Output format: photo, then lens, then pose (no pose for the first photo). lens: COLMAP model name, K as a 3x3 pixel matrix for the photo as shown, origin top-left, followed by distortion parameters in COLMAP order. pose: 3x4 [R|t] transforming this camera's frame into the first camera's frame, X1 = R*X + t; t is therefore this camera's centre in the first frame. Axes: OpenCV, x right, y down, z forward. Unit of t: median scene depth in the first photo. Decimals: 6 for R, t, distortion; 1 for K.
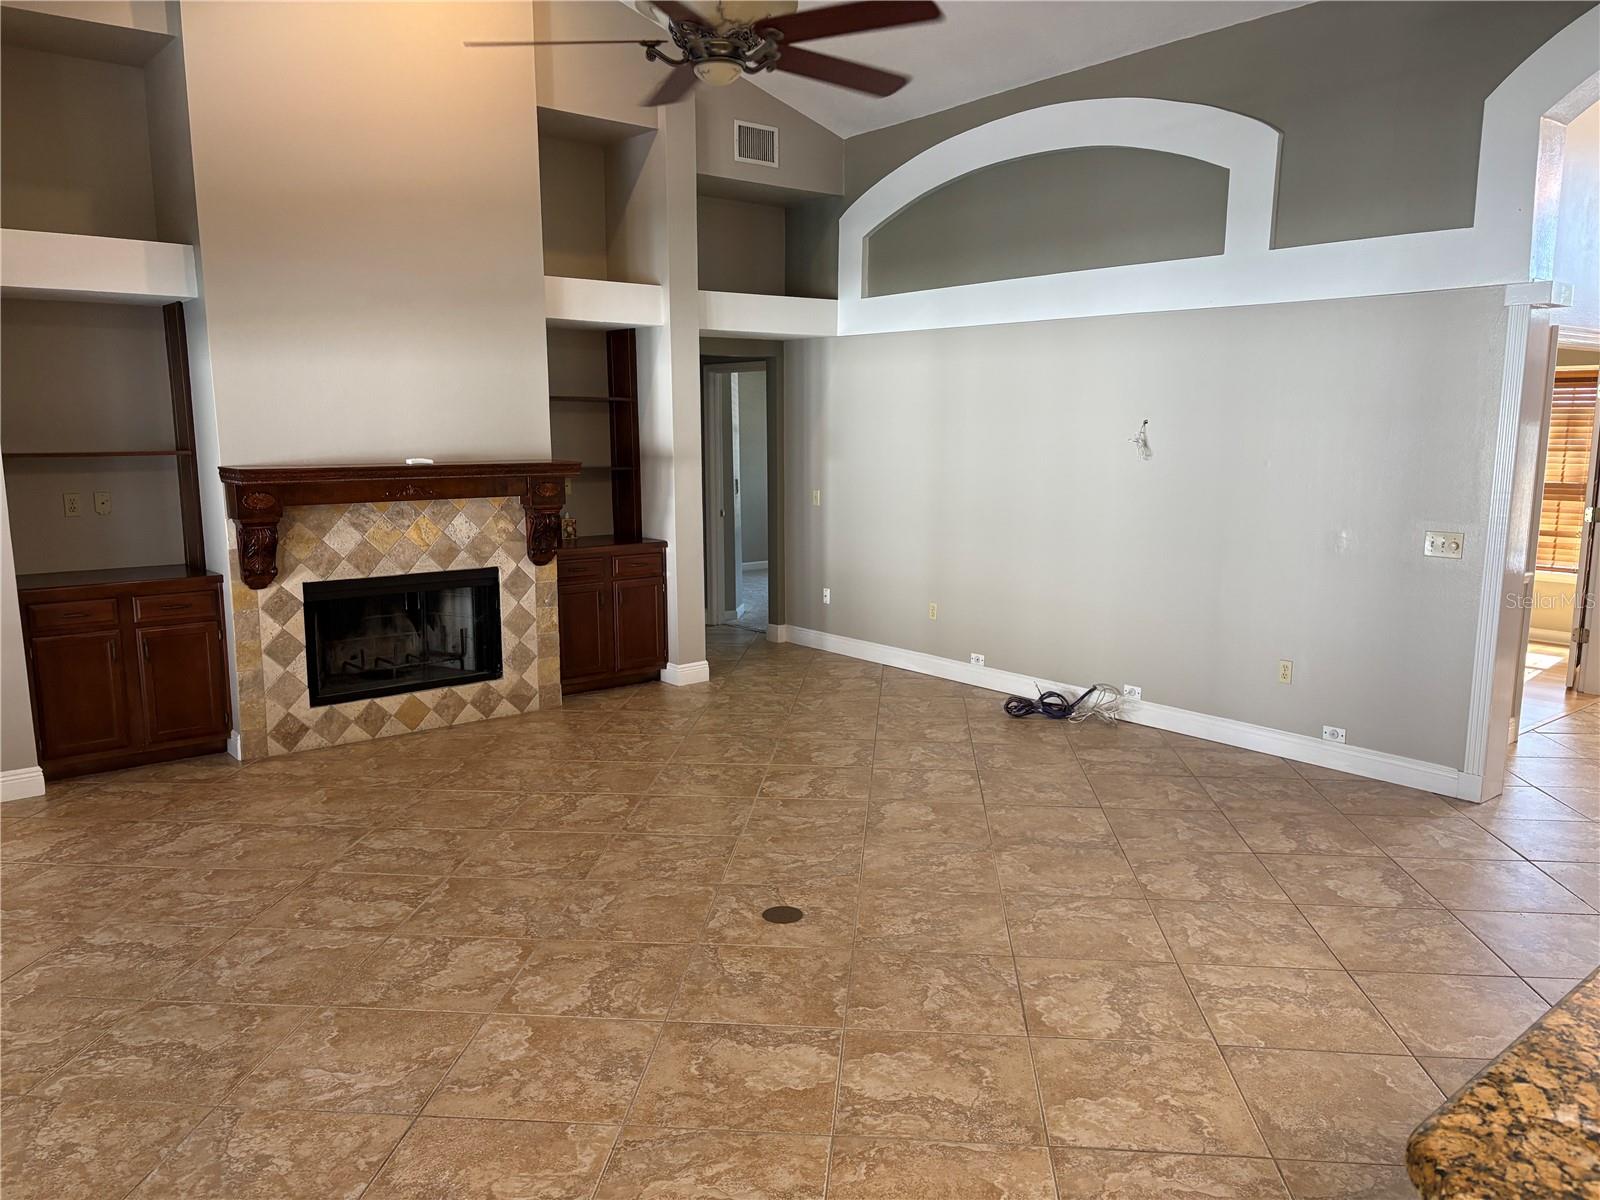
lens RADIAL K [[1211.4, 0, 802.8], [0, 1211.4, 609.0], [0, 0, 1]] dist [0.061005, -0.072942]
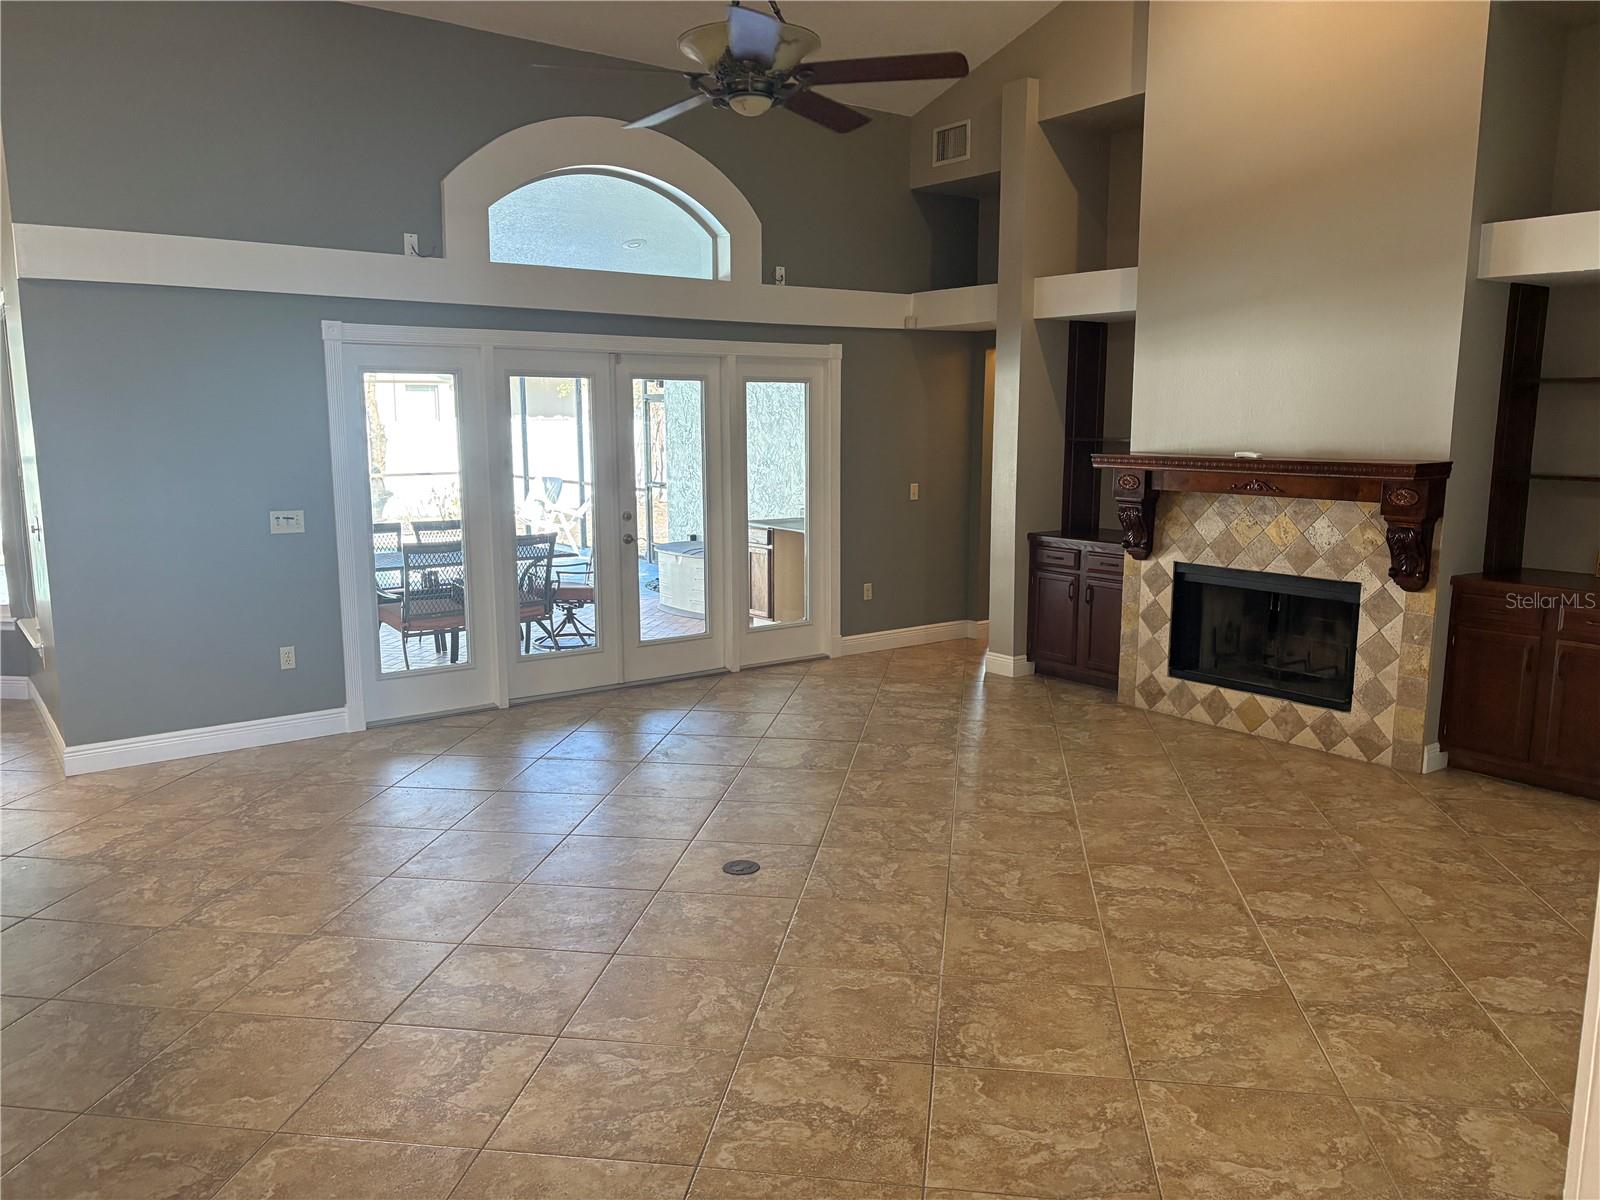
lens RADIAL K [[1211.4, 0, 805.8], [0, 1211.4, 596.9], [0, 0, 1]] dist [0.061005, -0.072942]
pose [[-0.065374, 0.149920, -0.986534, 0.659778], [-0.152994, 0.975454, 0.158374, -0.107660], [0.986062, 0.161287, -0.040833, 0.691148]]
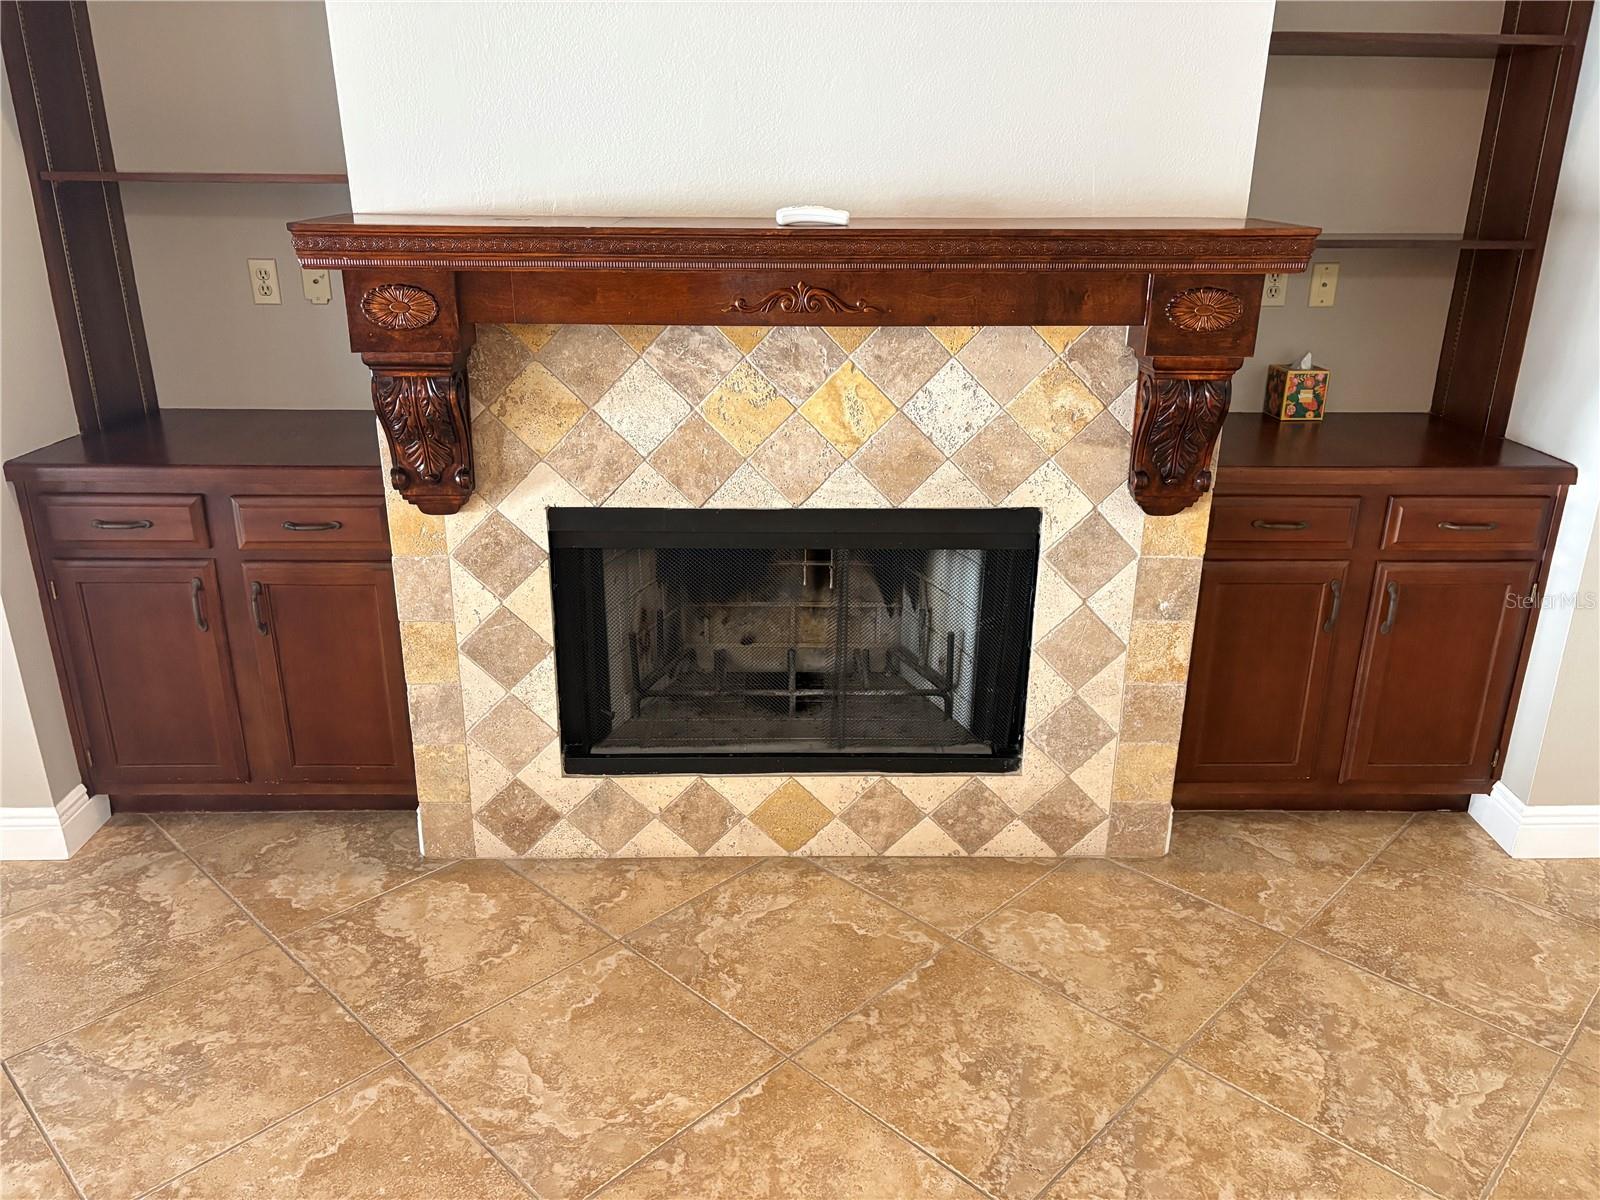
lens RADIAL K [[1211.4, 0, 802.3], [0, 1211.4, 607.7], [0, 0, 1]] dist [0.061005, -0.072942]
pose [[0.777100, 0.227897, -0.586668, -0.081738], [-0.105047, 0.966030, 0.236118, -0.092082], [0.620549, -0.121860, 0.774641, 0.691298]]
